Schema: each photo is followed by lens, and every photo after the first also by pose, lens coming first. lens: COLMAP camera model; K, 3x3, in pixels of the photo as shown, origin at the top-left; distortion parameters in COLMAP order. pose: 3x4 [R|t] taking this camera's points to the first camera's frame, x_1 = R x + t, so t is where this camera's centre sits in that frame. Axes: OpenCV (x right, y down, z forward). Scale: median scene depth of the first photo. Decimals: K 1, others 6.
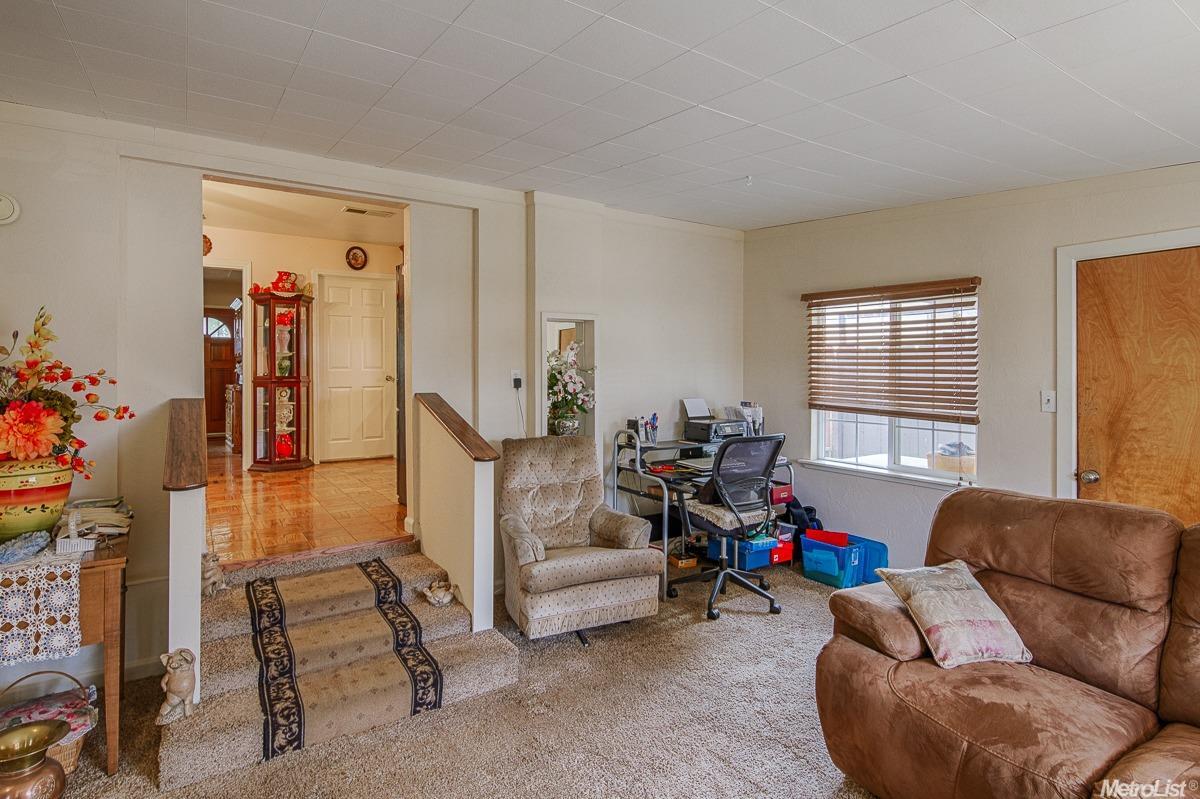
lens RADIAL K [[622.0, 0, 601.8], [0, 622.0, 378.8], [0, 0, 1]] dist [0.003581, -0.001128]
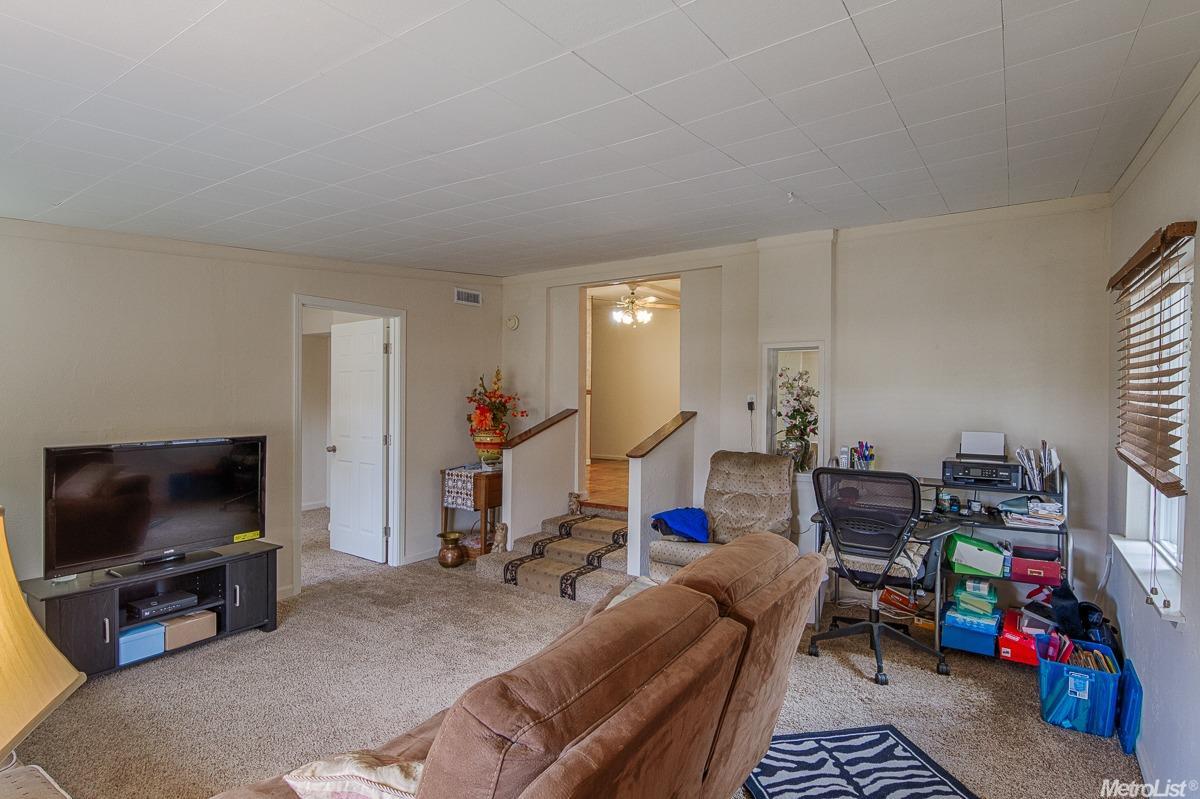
lens RADIAL K [[622.0, 0, 601.8], [0, 622.0, 378.8], [0, 0, 1]] dist [0.003581, -0.001128]
pose [[0.353578, -0.027733, -0.934994, 1.270340], [-0.015752, 0.999242, -0.035596, 0.001954], [0.935272, 0.027314, 0.352873, 0.459608]]
